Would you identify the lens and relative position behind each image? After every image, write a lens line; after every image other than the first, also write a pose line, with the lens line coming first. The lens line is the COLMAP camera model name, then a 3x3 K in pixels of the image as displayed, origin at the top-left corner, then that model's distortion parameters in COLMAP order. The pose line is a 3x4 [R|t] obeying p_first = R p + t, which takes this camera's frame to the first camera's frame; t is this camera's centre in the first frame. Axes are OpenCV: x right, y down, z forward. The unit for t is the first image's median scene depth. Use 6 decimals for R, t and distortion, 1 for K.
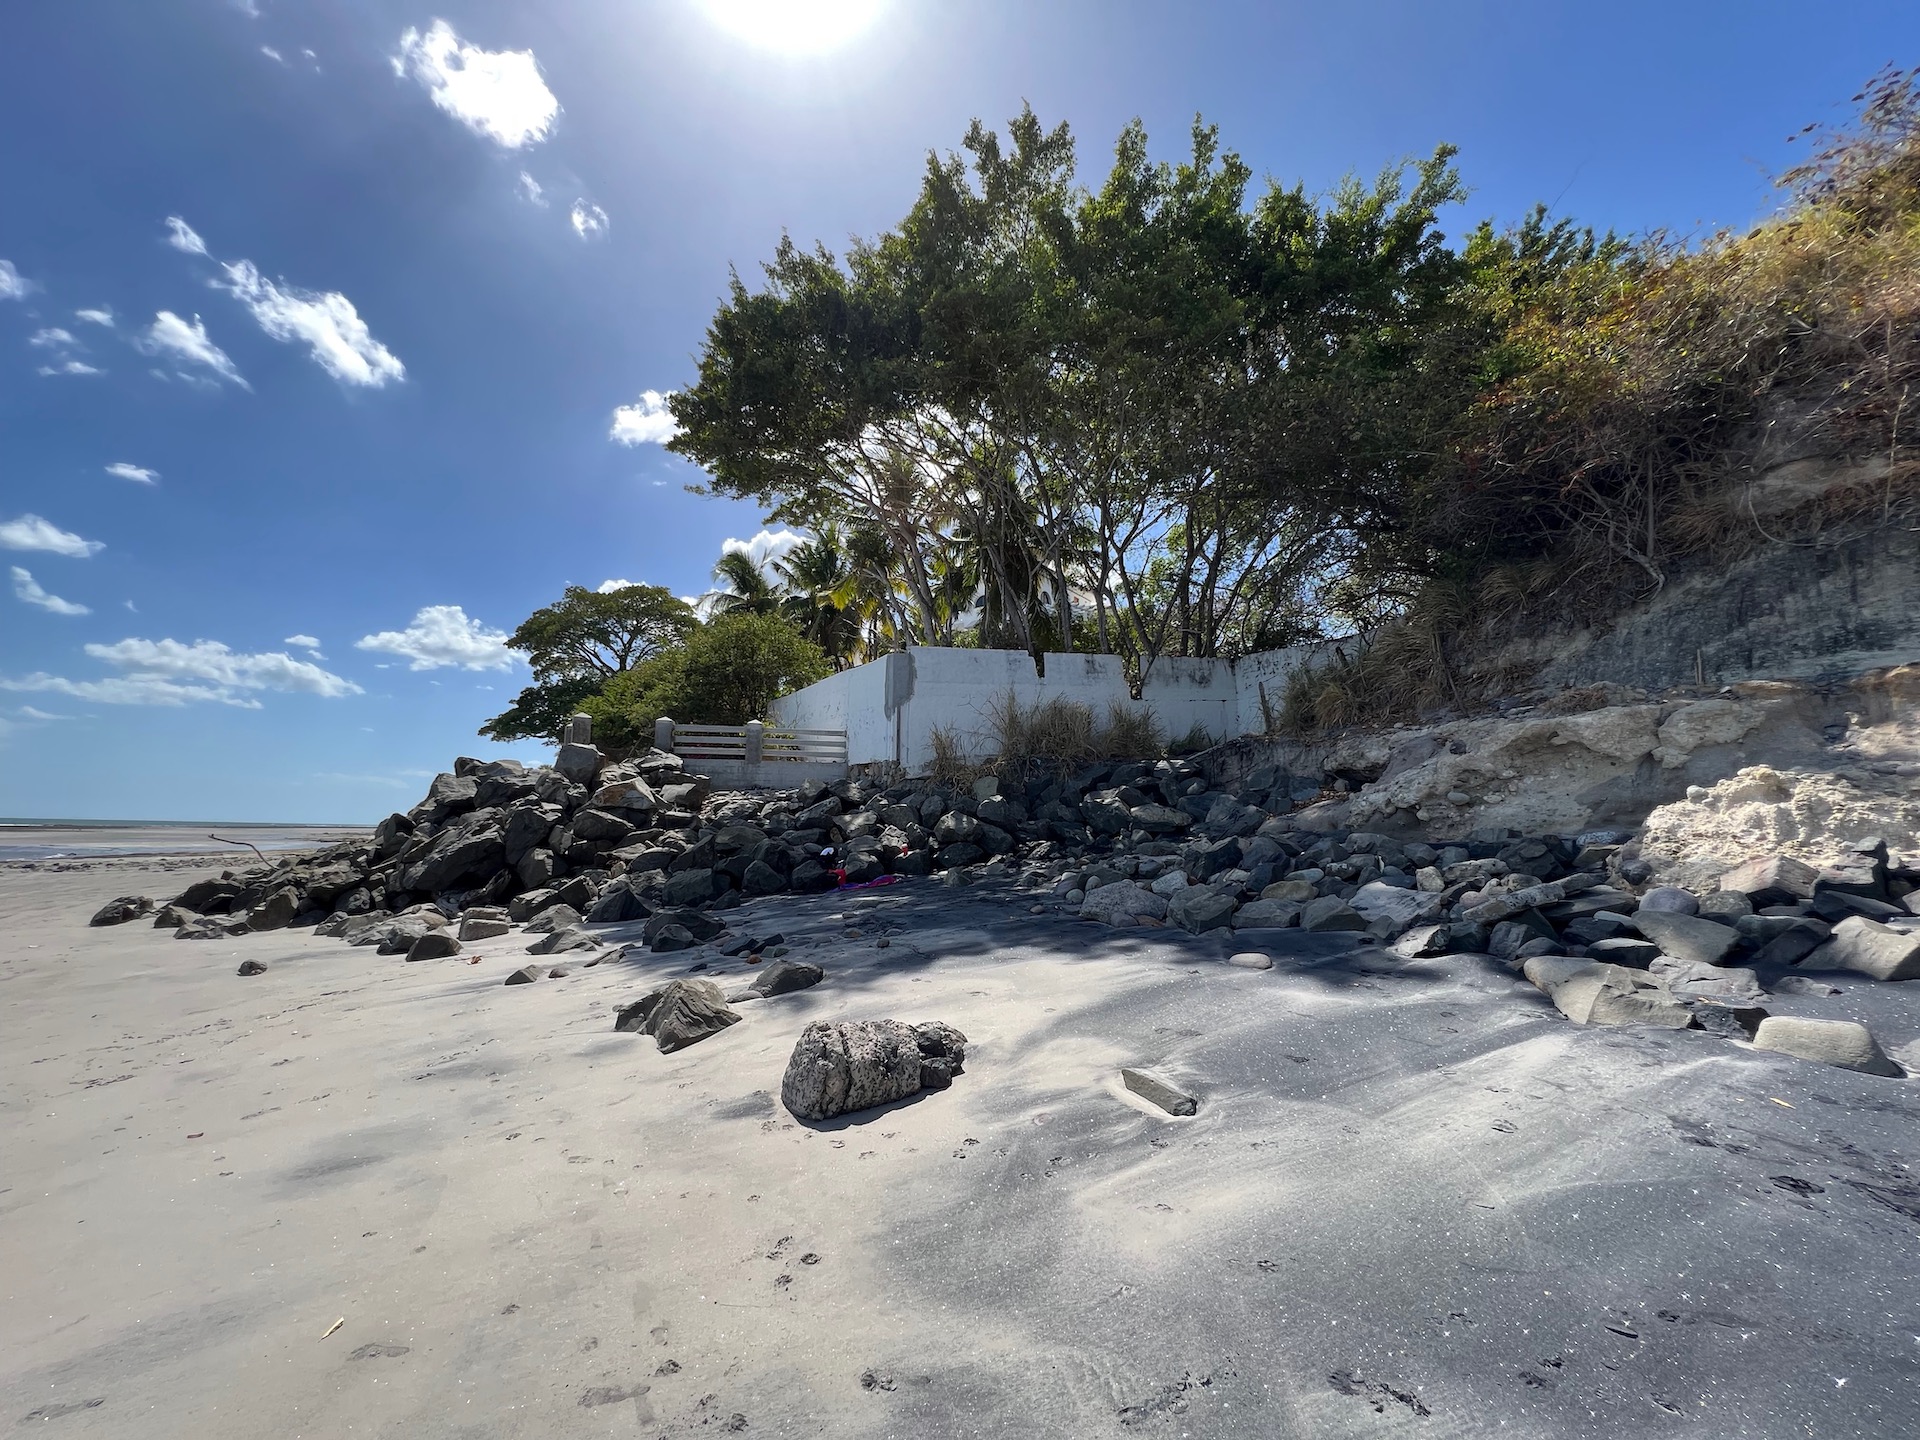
lens RADIAL K [[768.5, 0, 960.5], [0, 768.5, 730.6], [0, 0, 1]] dist [-0.001289, 0.000184]
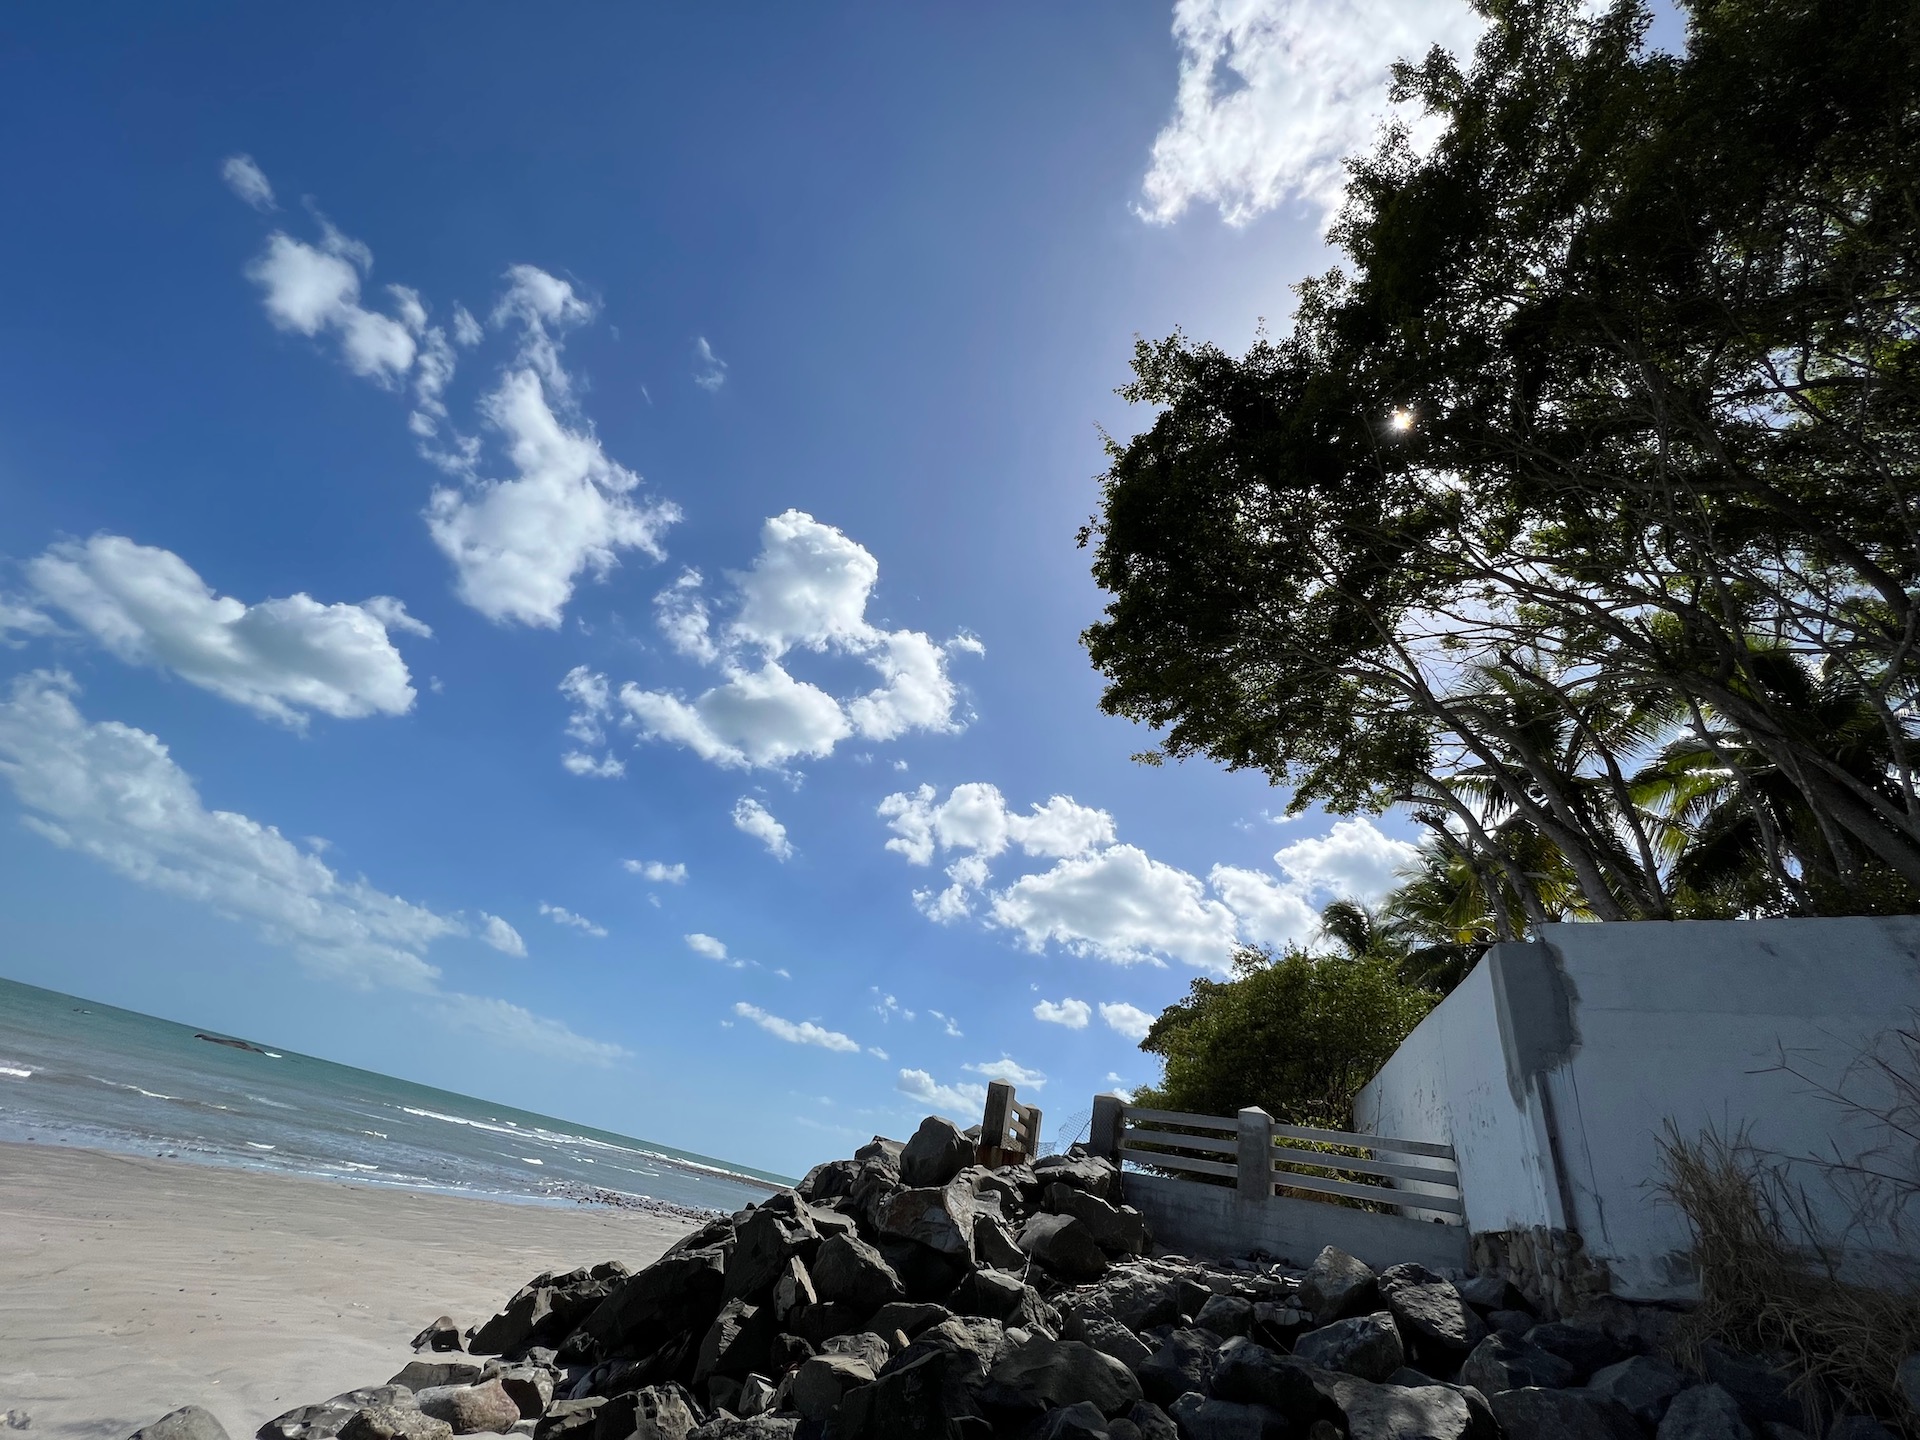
lens RADIAL K [[768.5, 0, 954.7], [0, 768.5, 710.7], [0, 0, 1]] dist [-0.001289, 0.000184]
pose [[0.709194, -0.281037, -0.646577, 0.014530], [-0.087782, 0.874777, -0.476508, 0.019374], [0.699527, 0.394694, 0.595717, 0.426148]]
